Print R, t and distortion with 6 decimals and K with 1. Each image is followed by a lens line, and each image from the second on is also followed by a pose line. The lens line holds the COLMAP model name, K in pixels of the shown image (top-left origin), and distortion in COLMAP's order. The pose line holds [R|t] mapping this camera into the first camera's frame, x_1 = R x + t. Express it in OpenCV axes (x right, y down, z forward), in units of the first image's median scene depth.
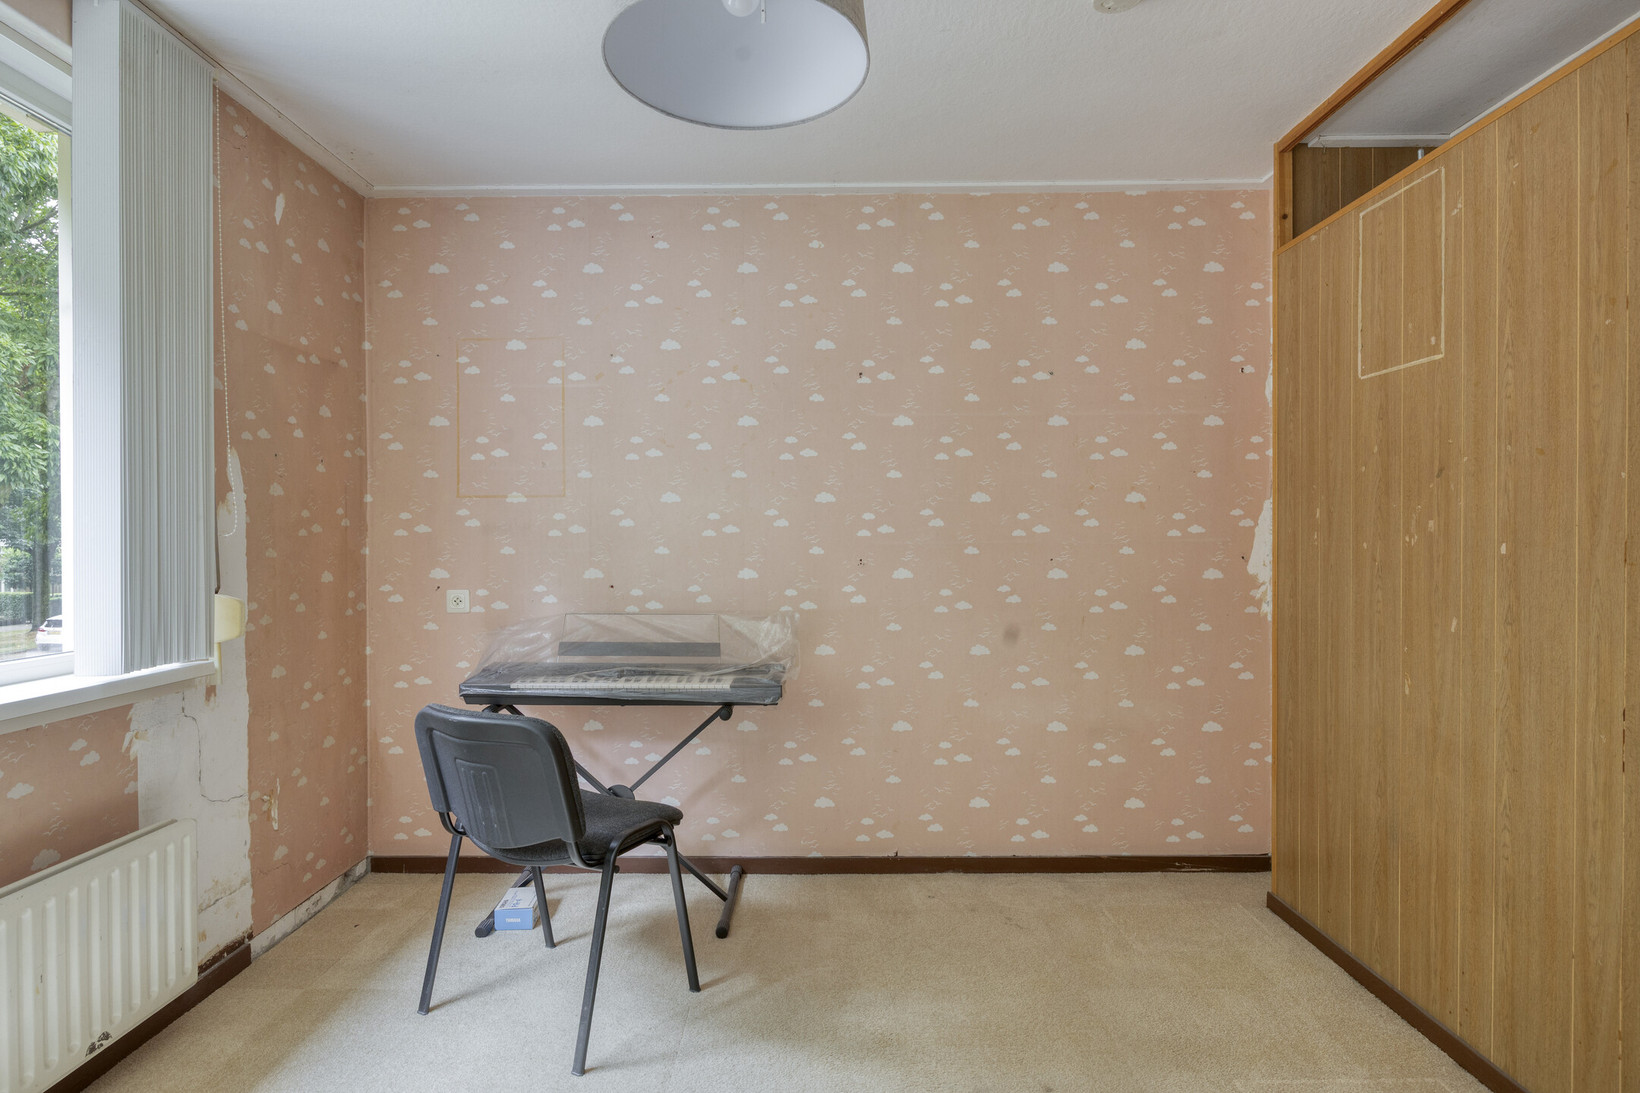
lens RADIAL K [[895.5, 0, 814.0], [0, 895.5, 556.1], [0, 0, 1]] dist [-0.003594, -0.002464]
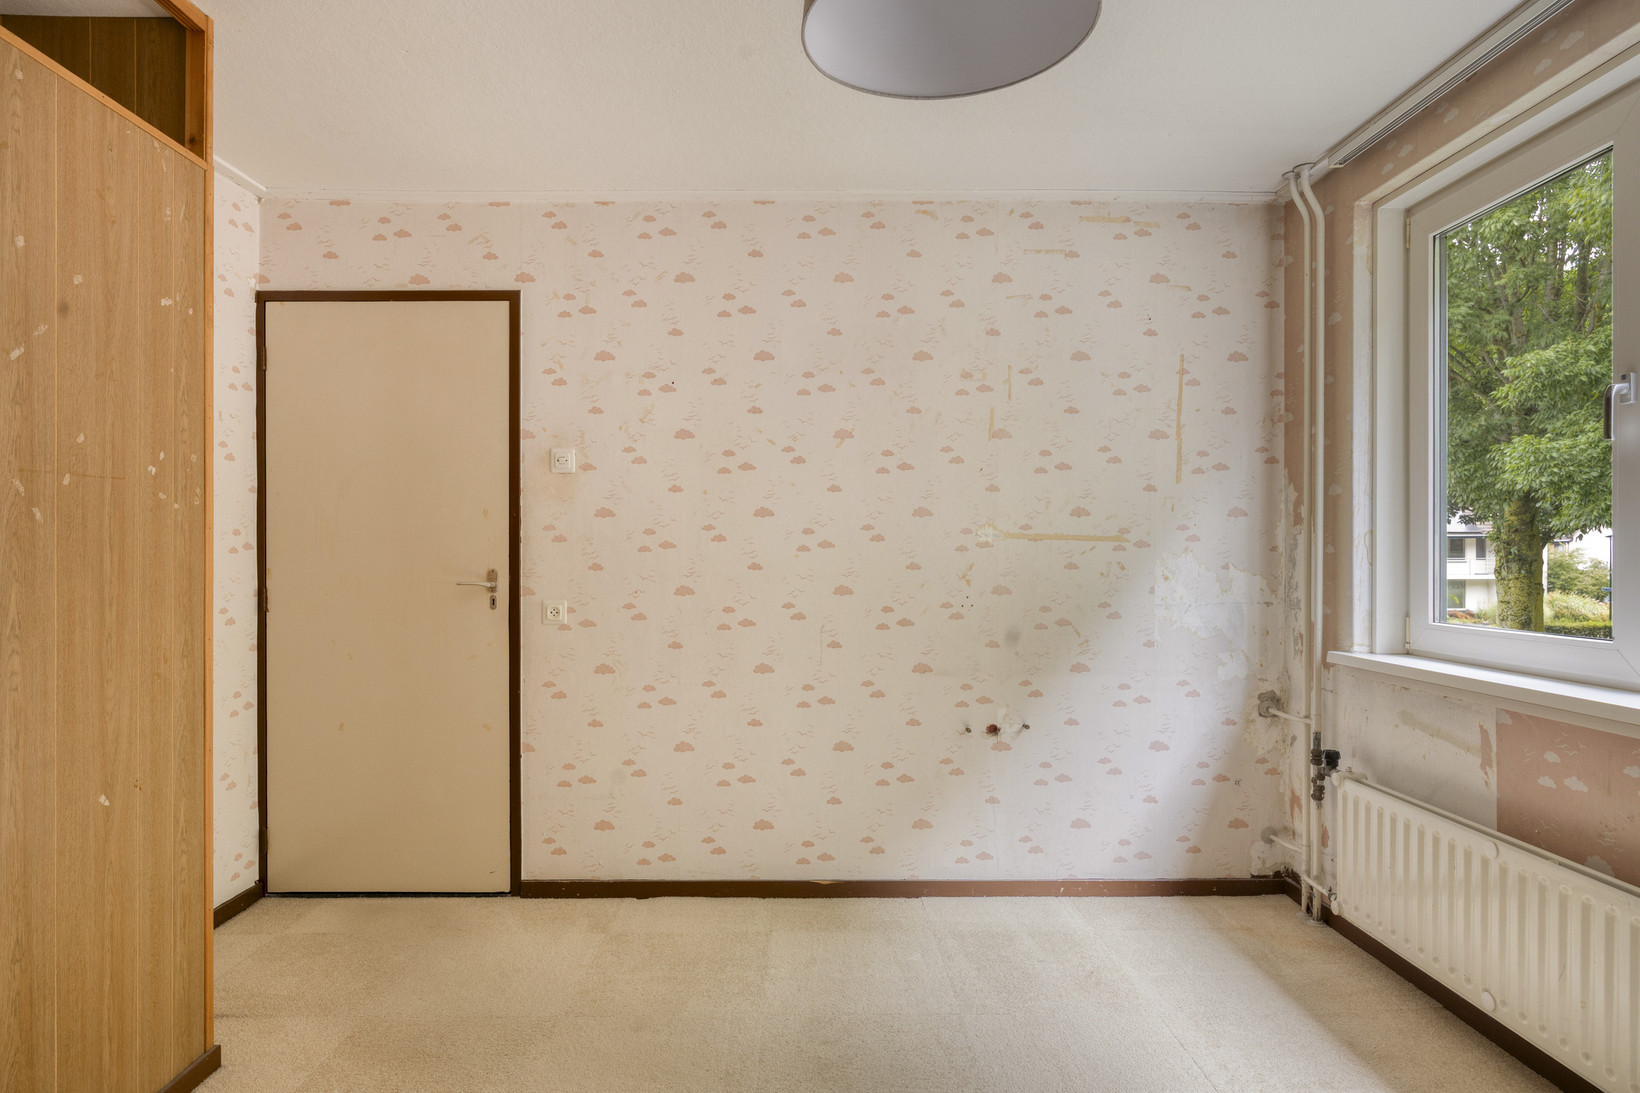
lens RADIAL K [[895.5, 0, 820.0], [0, 895.5, 551.0], [0, 0, 1]] dist [-0.003594, -0.002464]
pose [[-0.999519, 0.015555, -0.026817, 0.019825], [0.015311, 0.999840, 0.009287, -0.019168], [0.026957, 0.008872, -0.999597, 0.829686]]
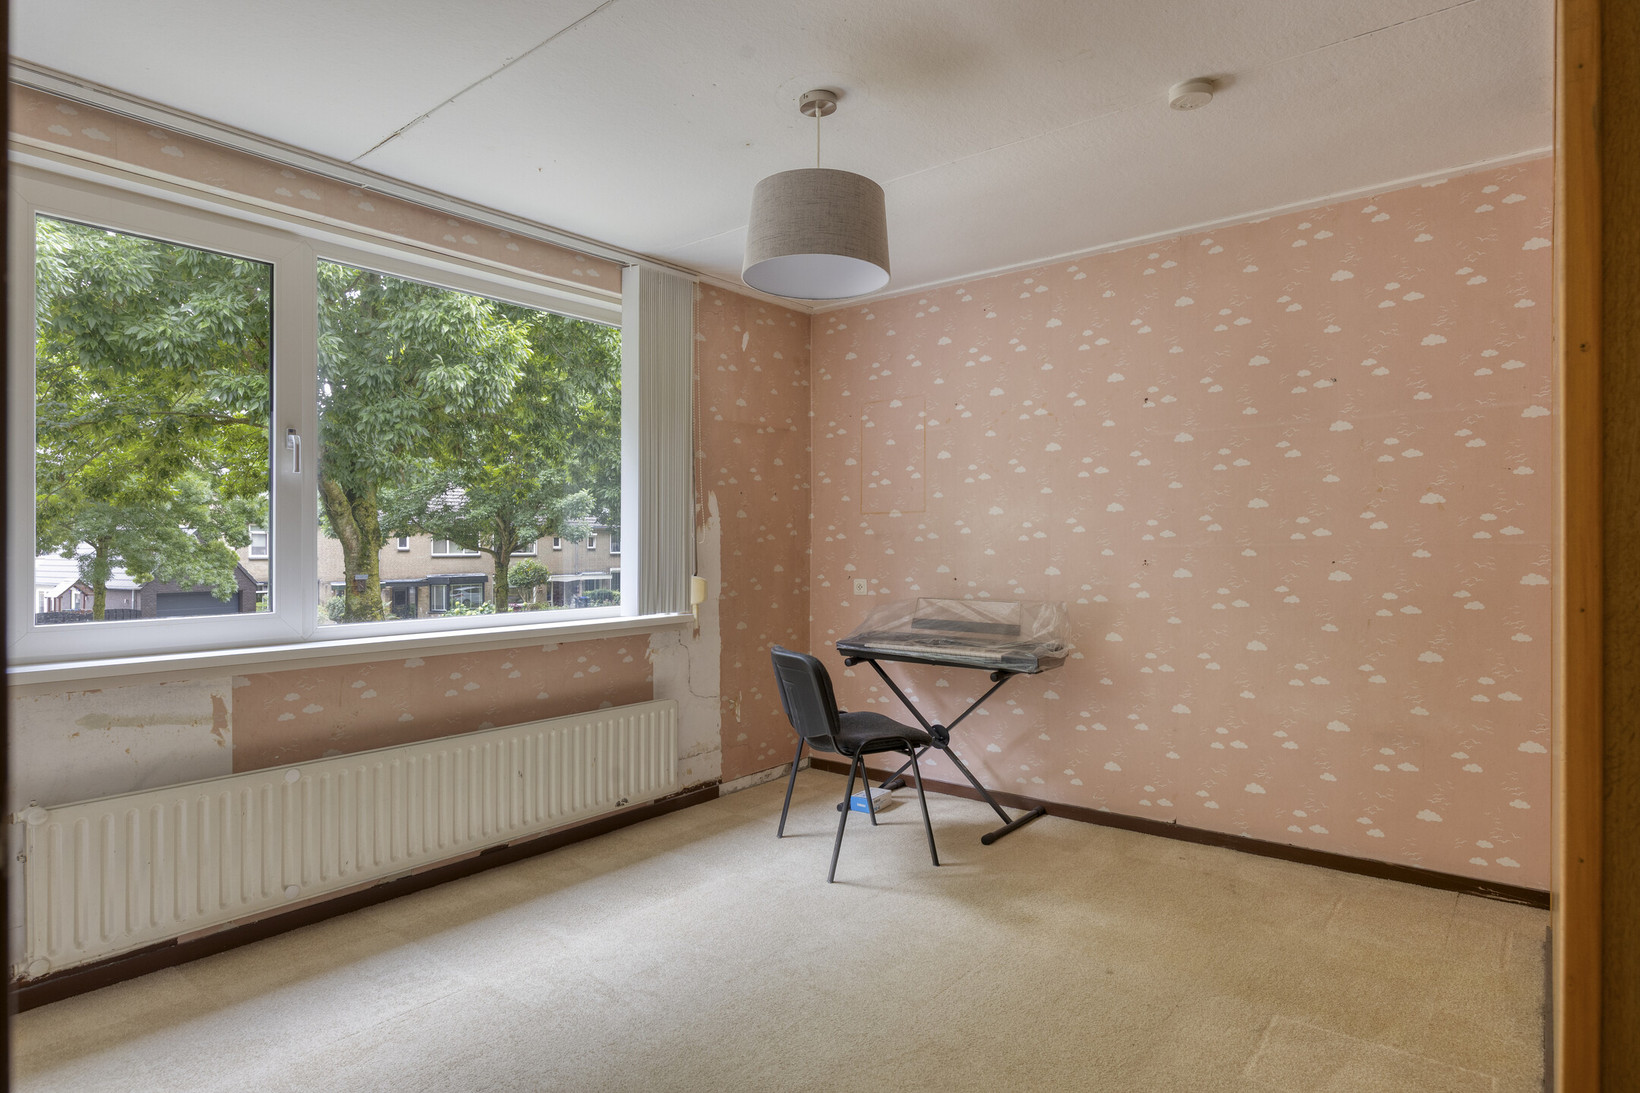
lens RADIAL K [[895.5, 0, 820.4], [0, 895.5, 546.5], [0, 0, 1]] dist [-0.003594, -0.002464]
pose [[0.786878, -0.000293, -0.617109, 0.435640], [-0.005993, 0.999949, -0.008116, -0.002197], [0.617080, 0.010084, 0.786836, -0.165239]]
